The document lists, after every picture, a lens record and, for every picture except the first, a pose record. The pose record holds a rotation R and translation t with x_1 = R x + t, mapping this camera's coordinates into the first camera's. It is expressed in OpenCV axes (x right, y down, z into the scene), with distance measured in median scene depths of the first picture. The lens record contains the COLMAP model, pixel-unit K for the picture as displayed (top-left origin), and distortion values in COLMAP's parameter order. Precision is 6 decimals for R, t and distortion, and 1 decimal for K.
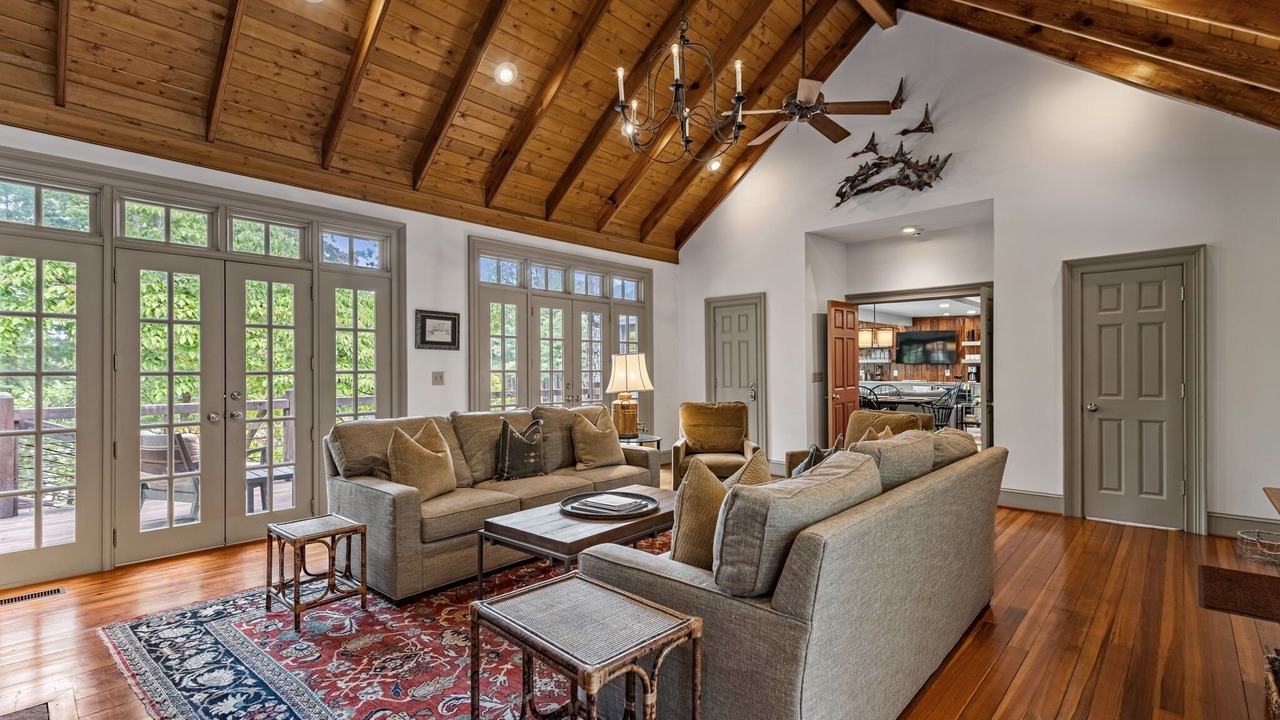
lens RADIAL K [[579.0, 0, 640.0], [0, 579.0, 360.0], [0, 0, 1]] dist [0.022867, -0.000037]
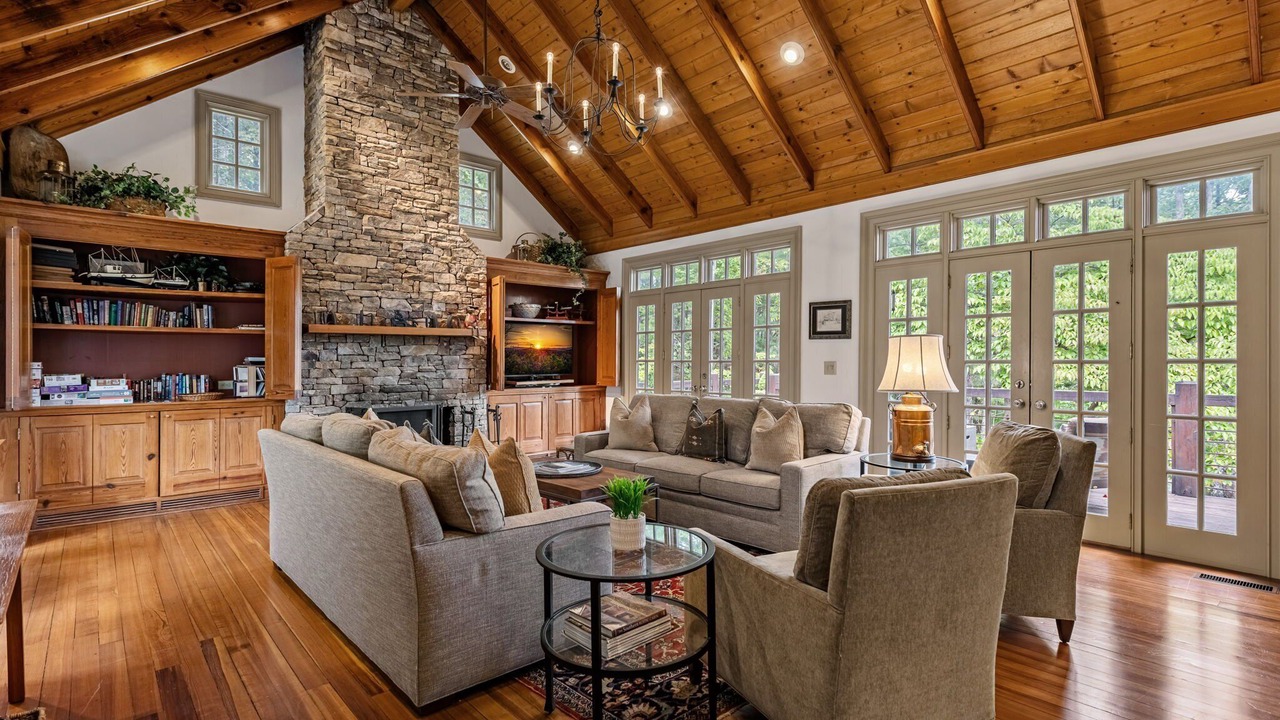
lens RADIAL K [[603.8, 0, 640.0], [0, 603.8, 360.0], [0, 0, 1]] dist [-0.002111, -0.000079]
pose [[-0.084775, 0.003739, -0.996393, 0.709187], [0.016061, 0.999868, 0.002385, 0.010241], [0.996271, -0.015801, -0.084824, 0.744134]]
